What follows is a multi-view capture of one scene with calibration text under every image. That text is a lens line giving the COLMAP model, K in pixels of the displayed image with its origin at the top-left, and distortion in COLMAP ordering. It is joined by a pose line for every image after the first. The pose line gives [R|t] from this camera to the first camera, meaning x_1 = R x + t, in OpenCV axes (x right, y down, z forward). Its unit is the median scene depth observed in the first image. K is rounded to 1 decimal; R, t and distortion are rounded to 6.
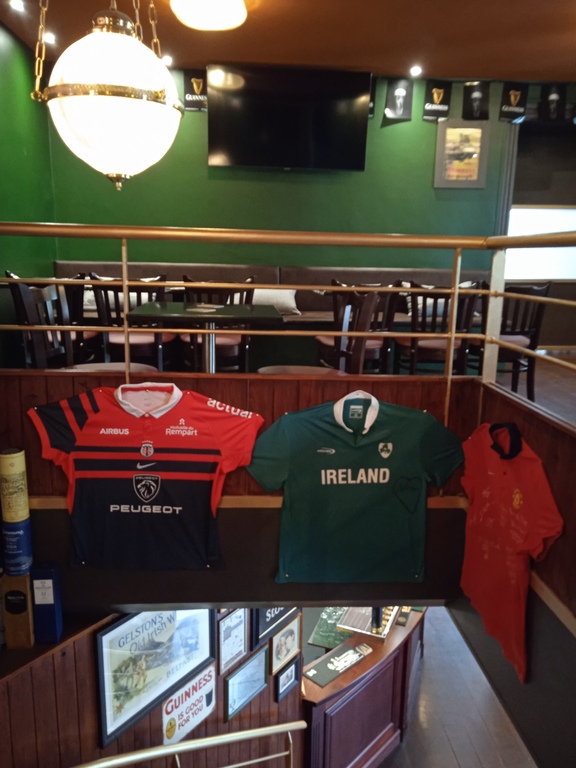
lens RADIAL K [[630.0, 0, 288.0], [0, 630.0, 384.0], [0, 0, 1]] dist [0.011865, 0.003452]
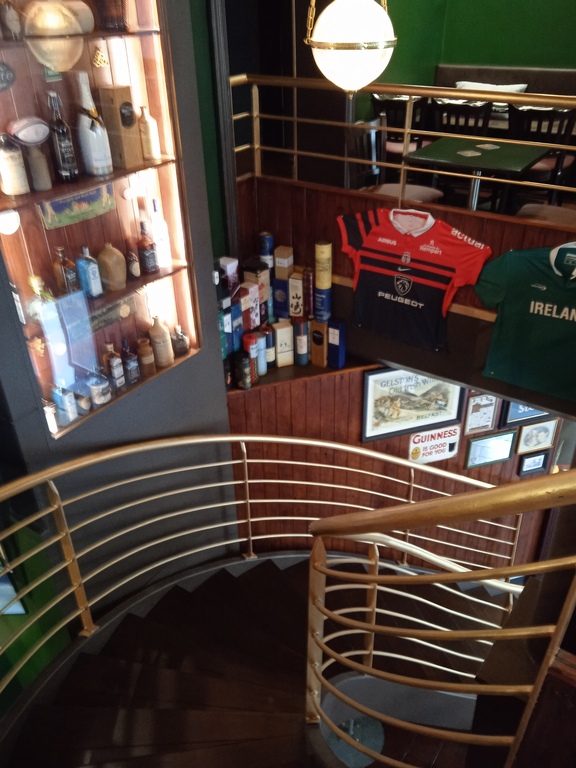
lens RADIAL K [[630.0, 0, 288.0], [0, 630.0, 384.0], [0, 0, 1]] dist [0.011865, 0.003452]
pose [[0.780599, 0.298587, -0.549101, 0.413691], [-0.092480, 0.924020, 0.370991, -0.129809], [0.618153, -0.238814, 0.748902, -0.265555]]
